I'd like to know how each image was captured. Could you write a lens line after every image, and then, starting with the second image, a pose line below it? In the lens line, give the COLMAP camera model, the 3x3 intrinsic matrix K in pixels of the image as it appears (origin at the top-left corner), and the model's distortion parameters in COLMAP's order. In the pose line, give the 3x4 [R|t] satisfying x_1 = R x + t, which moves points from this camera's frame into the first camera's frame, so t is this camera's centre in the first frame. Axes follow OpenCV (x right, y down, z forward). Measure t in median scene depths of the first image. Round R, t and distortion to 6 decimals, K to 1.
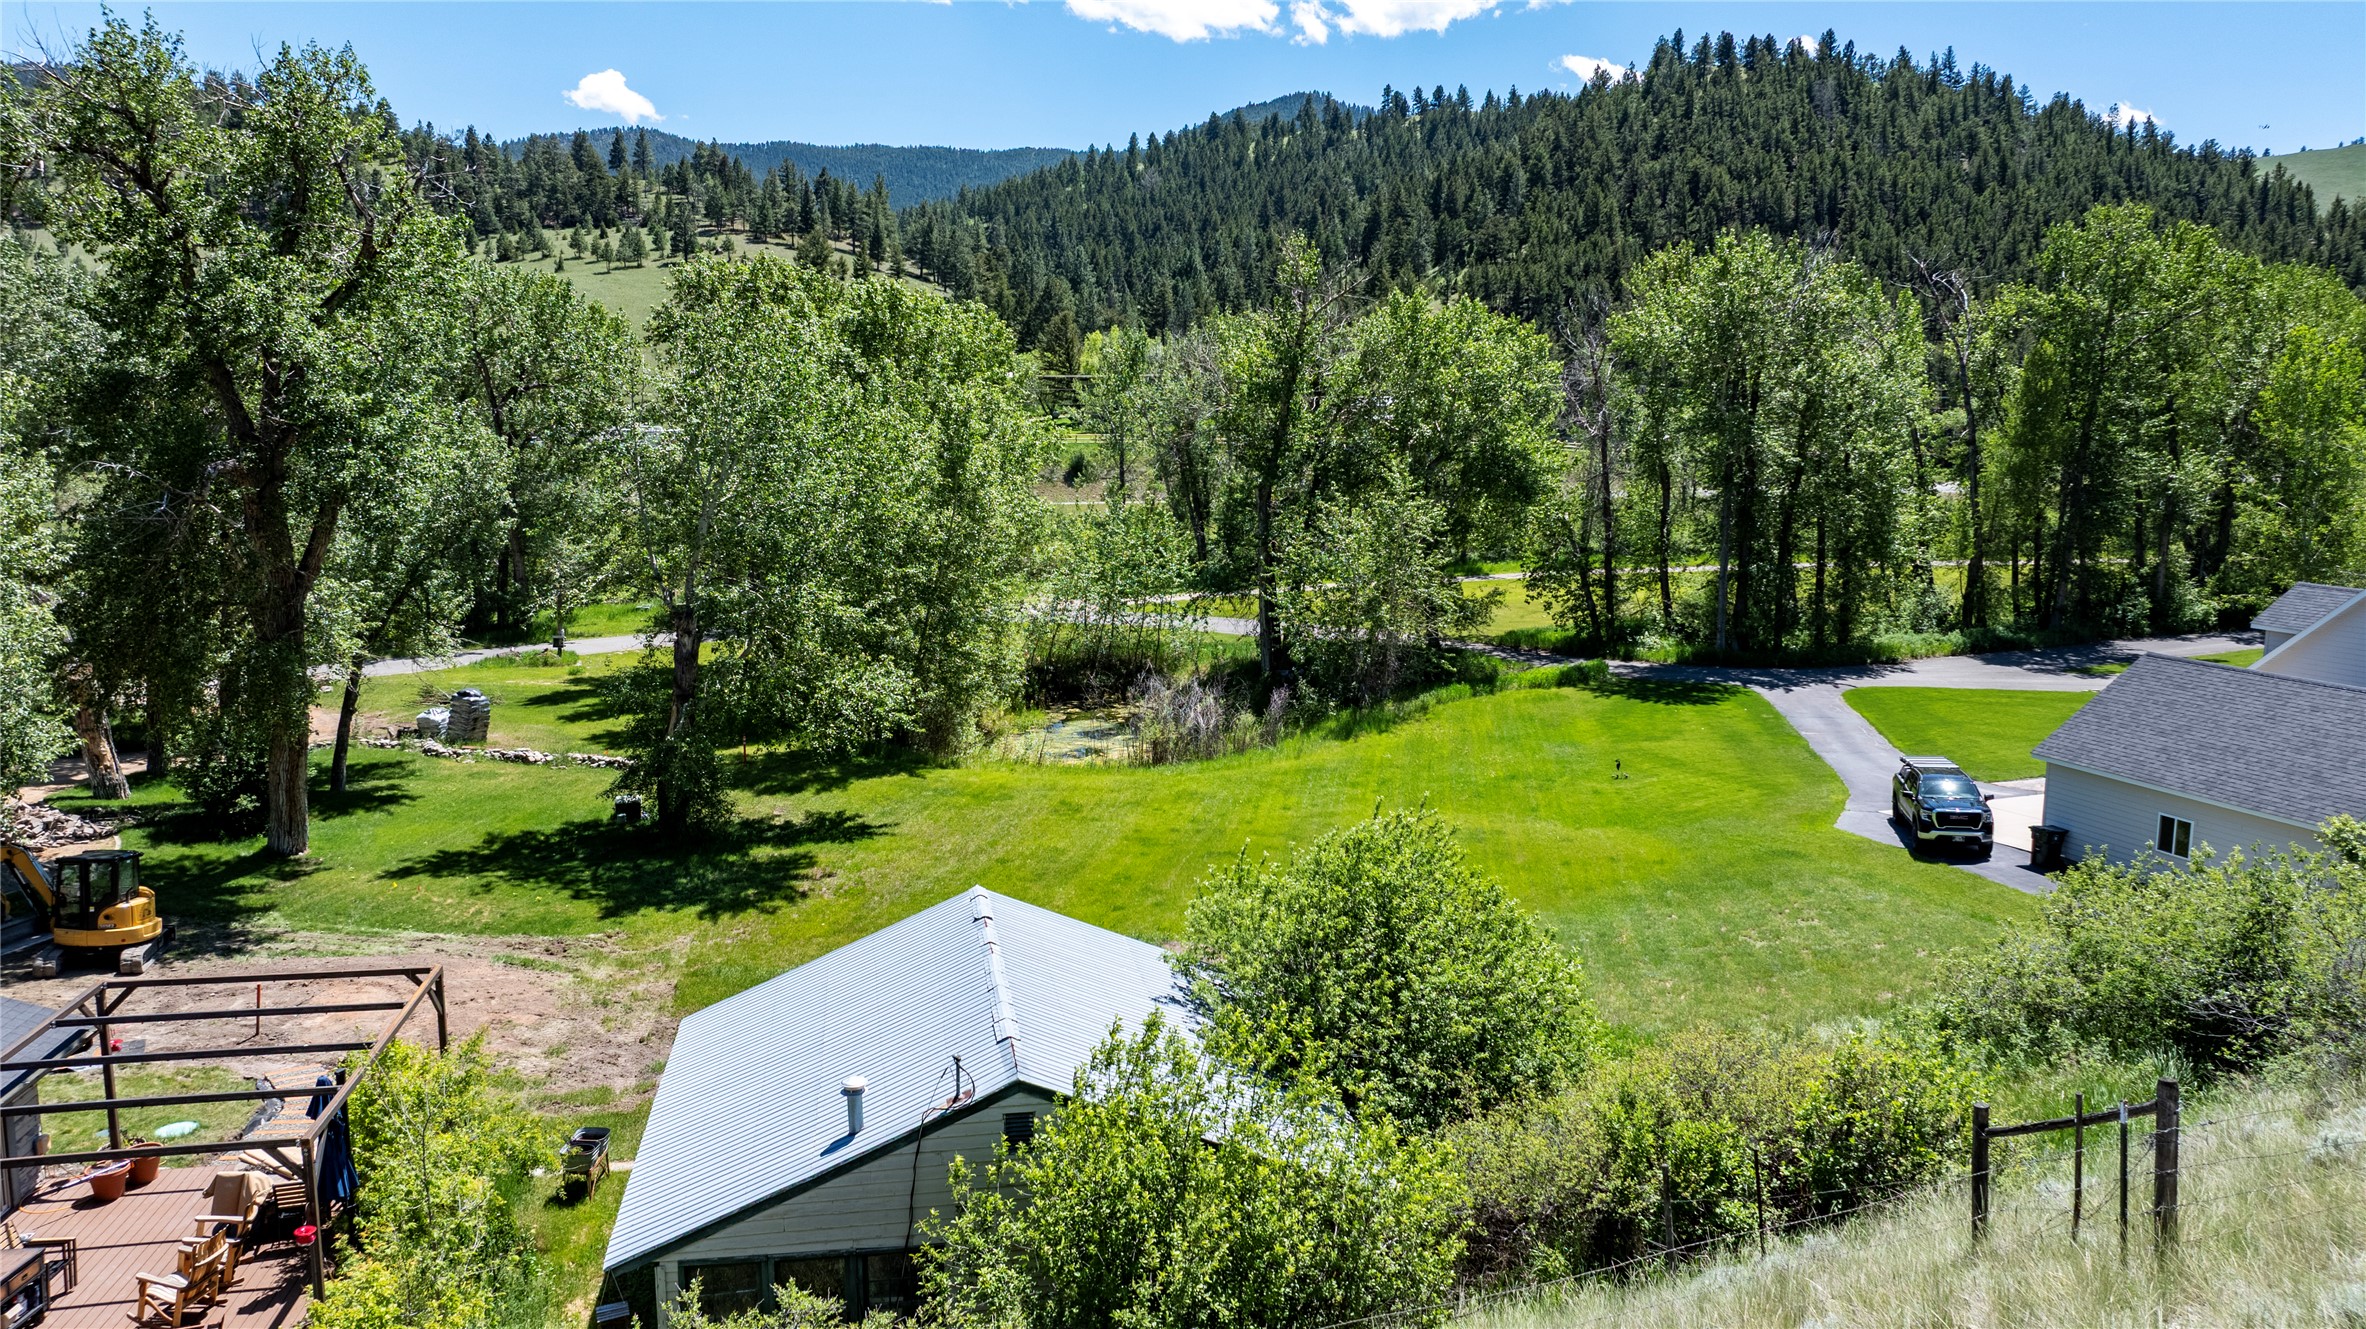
lens RADIAL K [[1662.9, 0, 1194.0], [0, 1662.9, 660.9], [0, 0, 1]] dist [-0.022376, 0.009442]
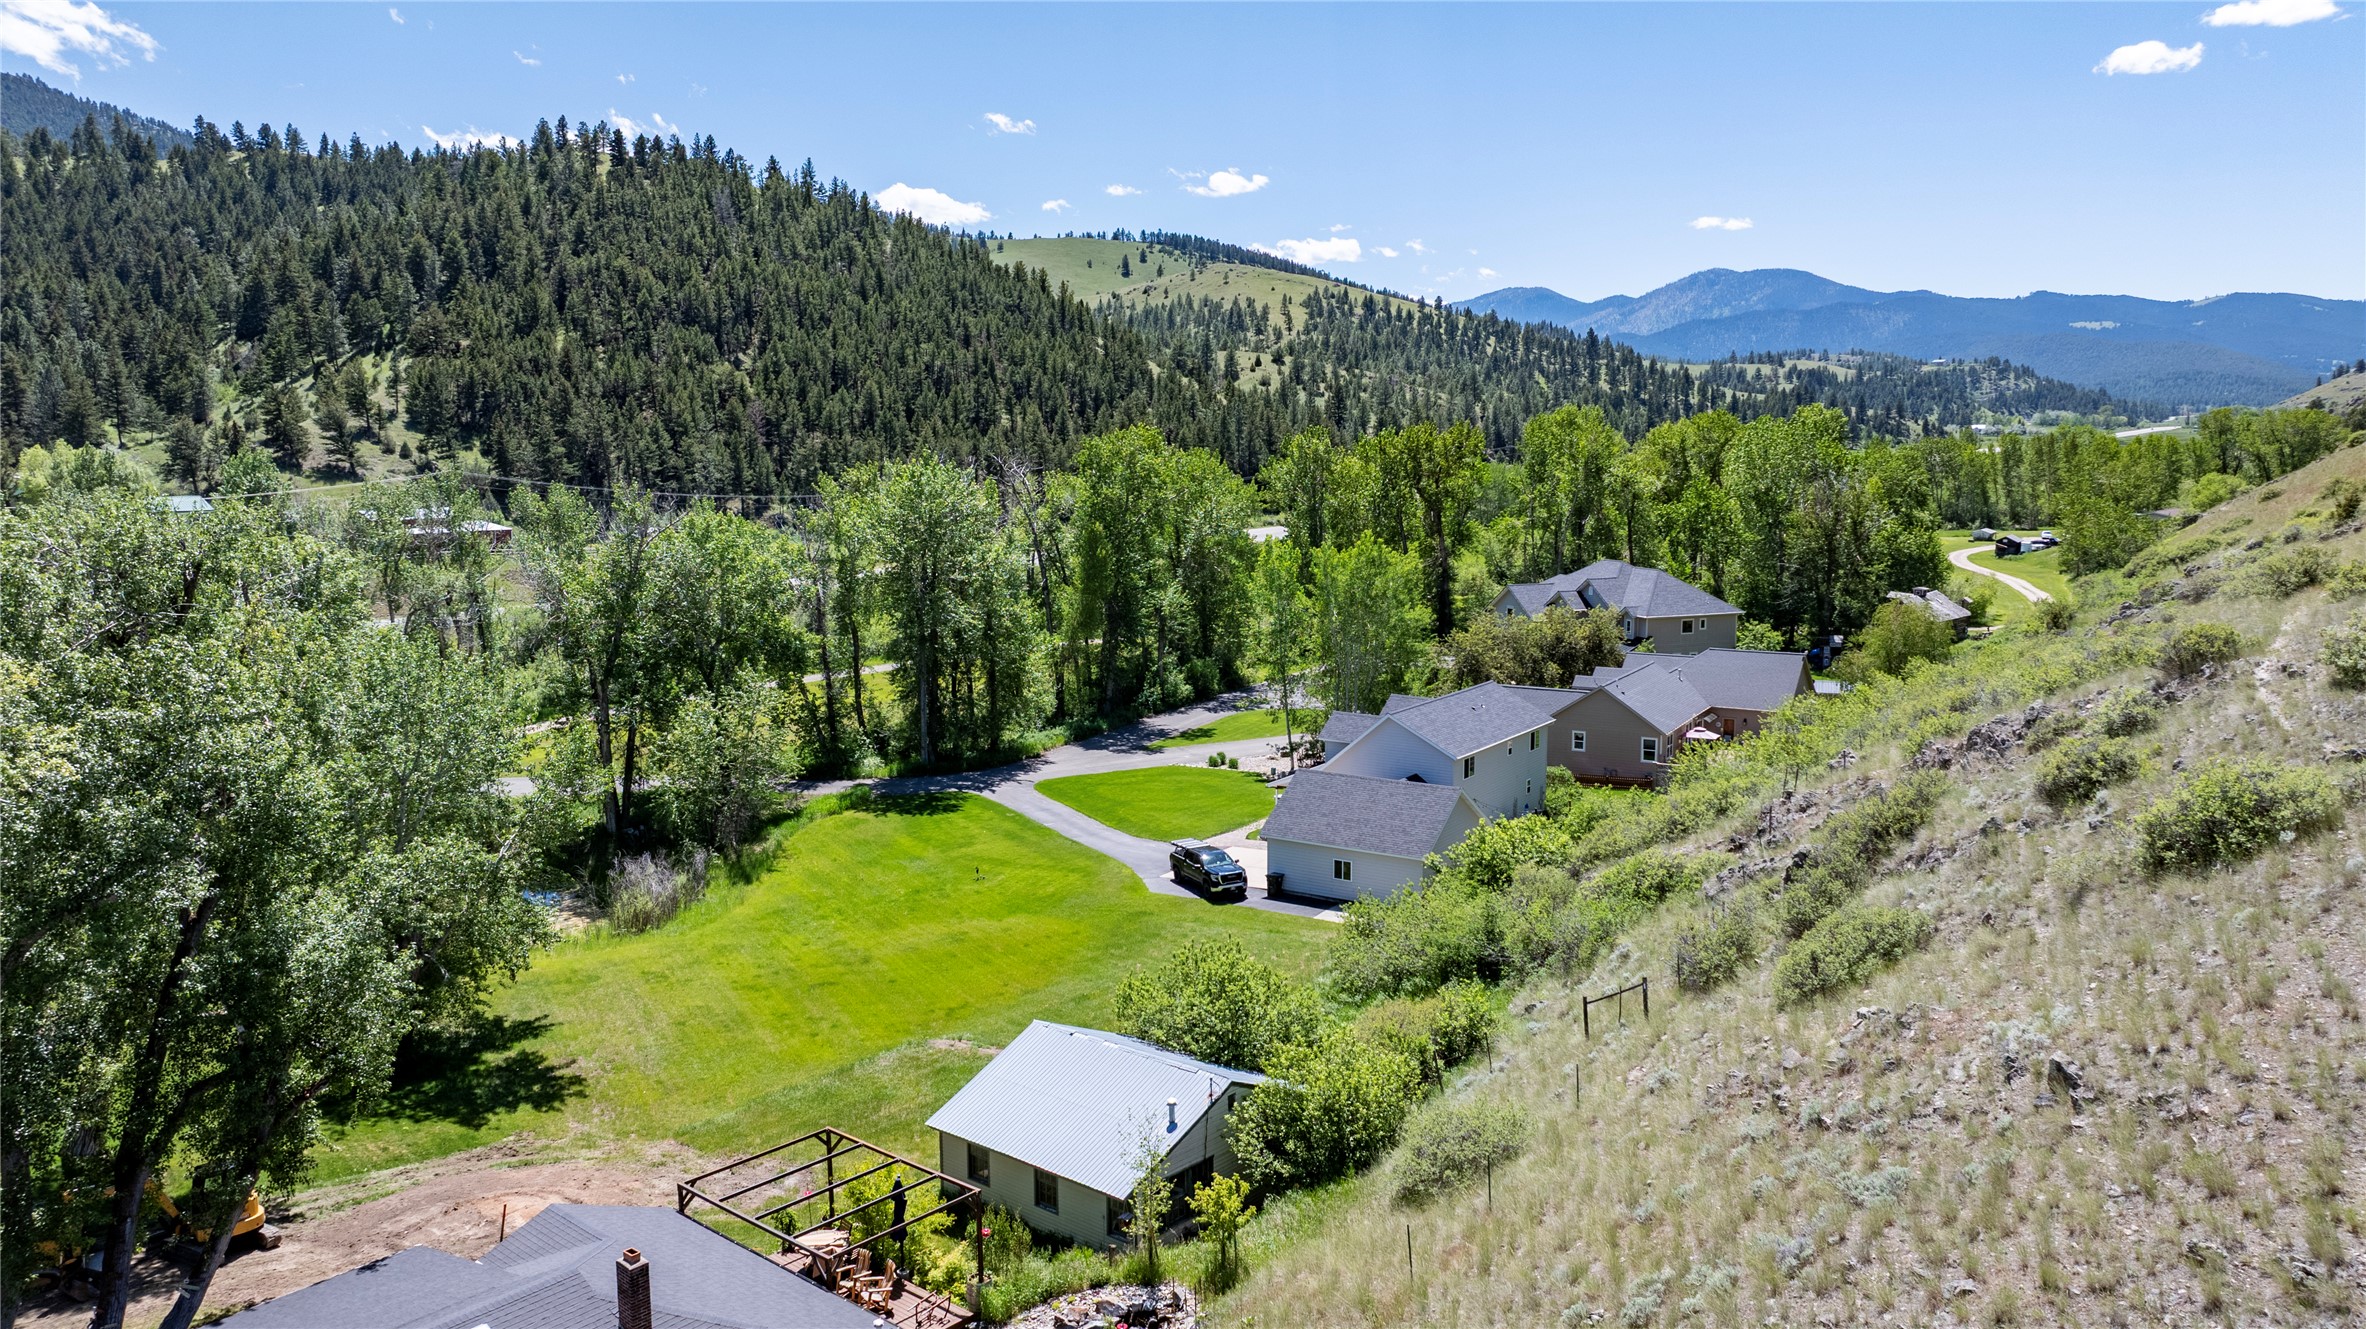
lens RADIAL K [[1662.9, 0, 1194.0], [0, 1662.9, 660.9], [0, 0, 1]] dist [-0.022376, 0.009442]
pose [[0.779806, -0.089542, 0.619584, -0.348305], [0.101374, 0.994717, 0.016167, -0.089832], [-0.617758, 0.050202, 0.784764, -0.203465]]
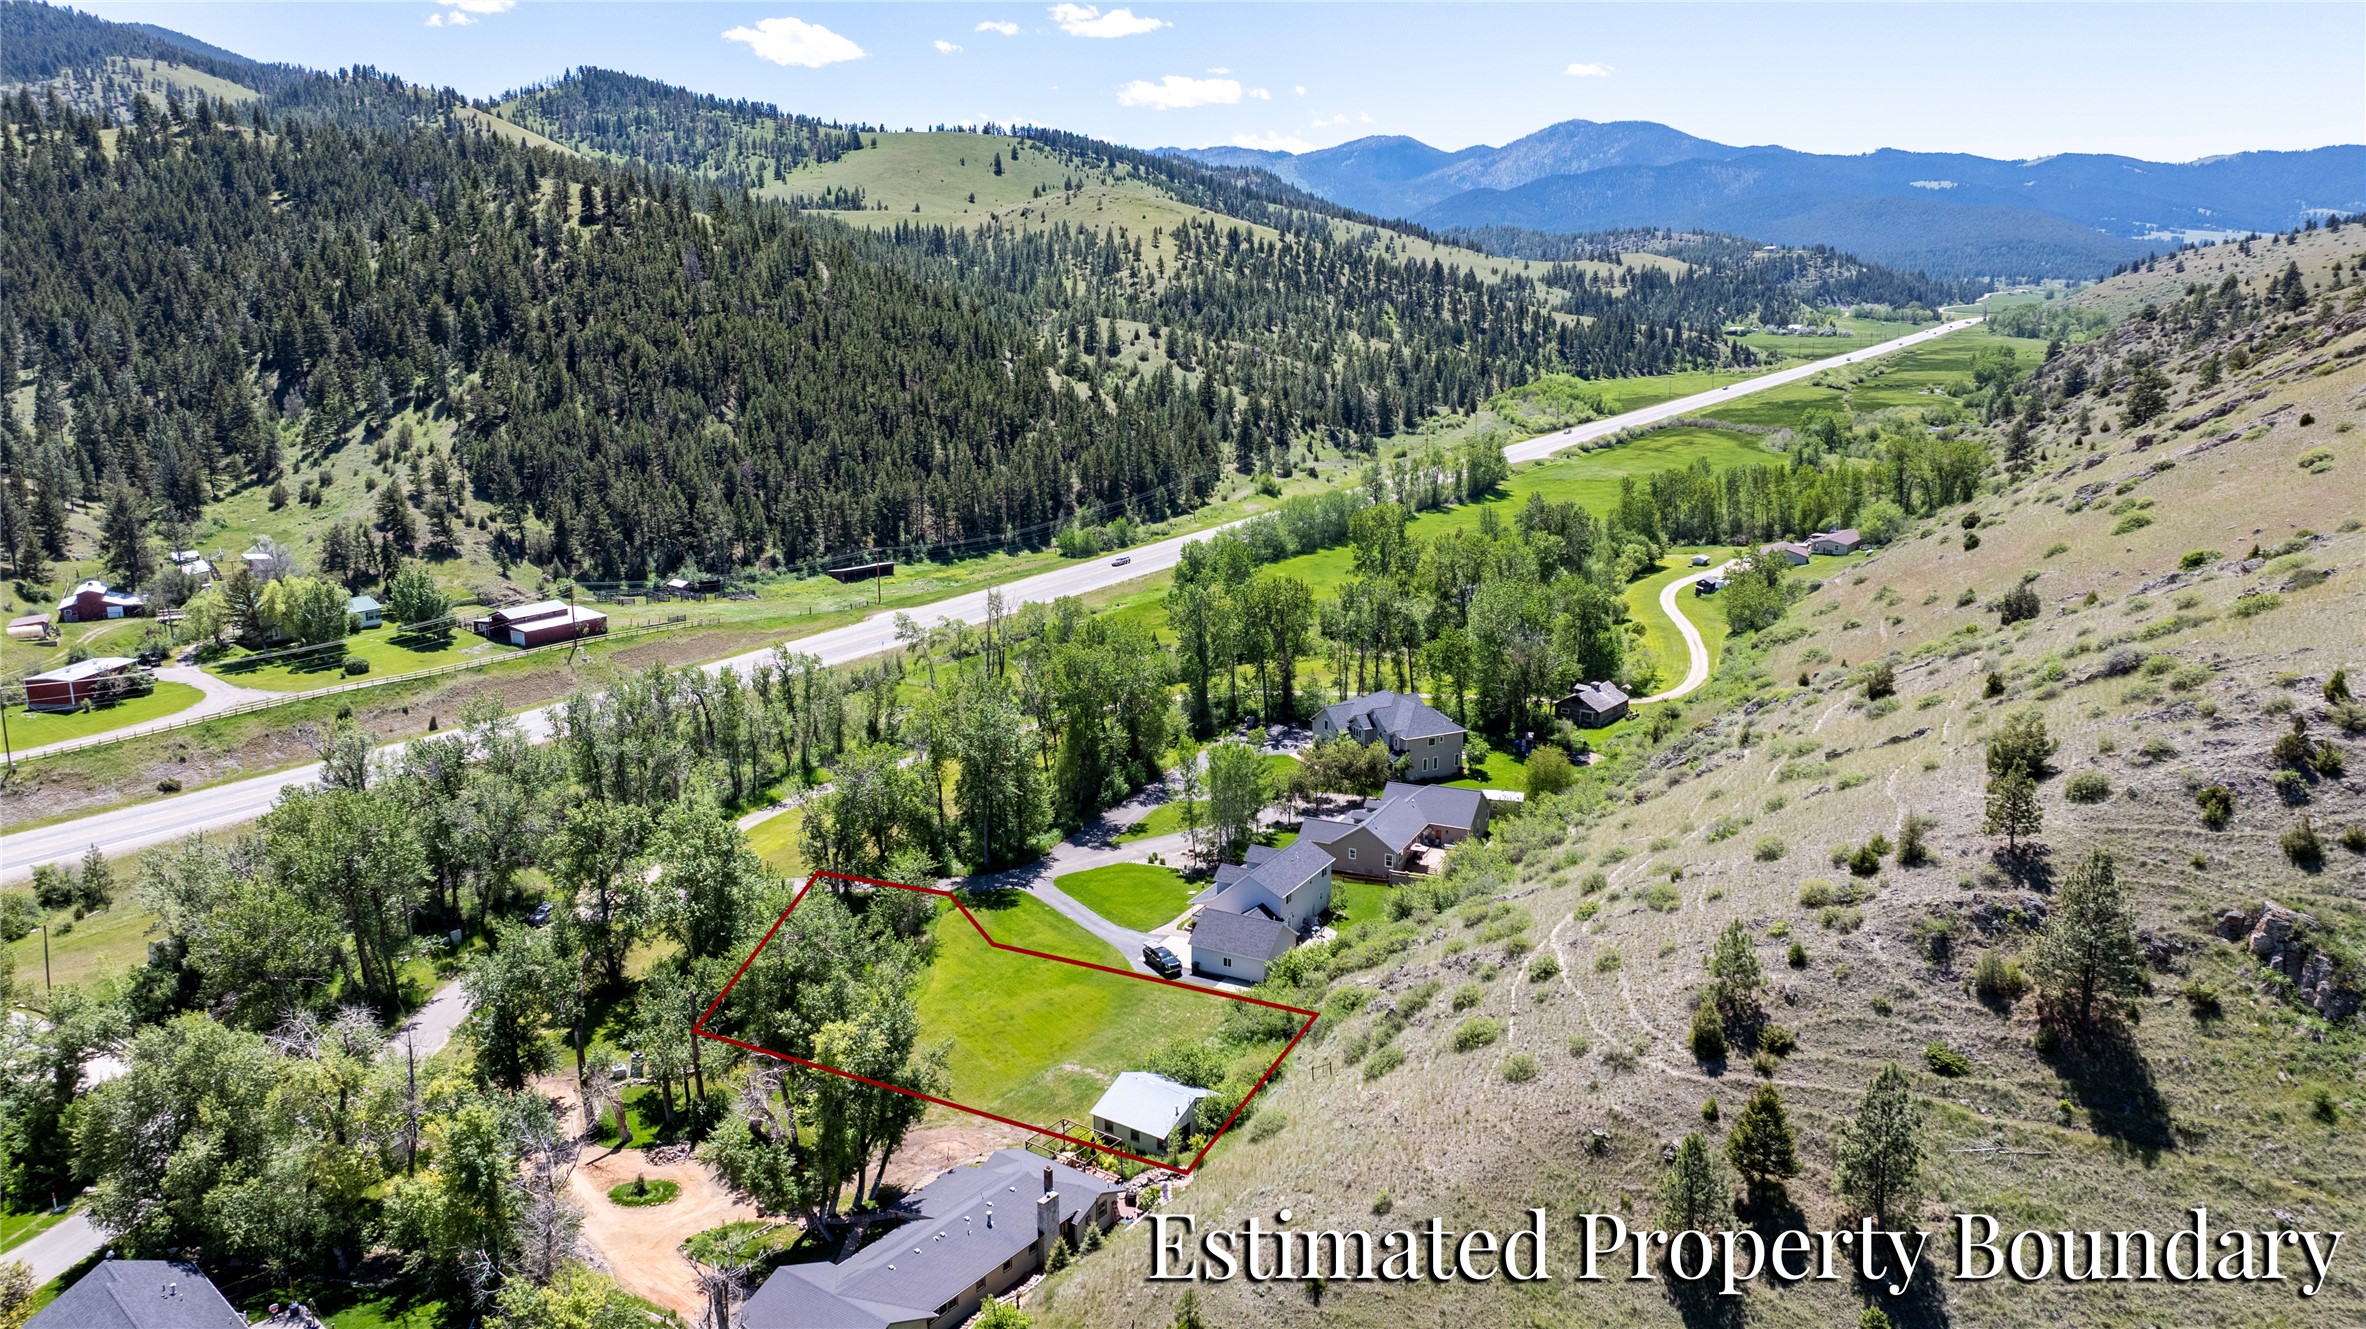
lens RADIAL K [[1663.2, 0, 1192.4], [0, 1663.2, 658.8], [0, 0, 1]] dist [-0.014805, -0.007098]
pose [[0.727225, -0.157129, 0.668173, -1.025369], [0.107860, 0.987512, 0.114834, -0.546693], [-0.677872, -0.011441, 0.735091, -0.954361]]
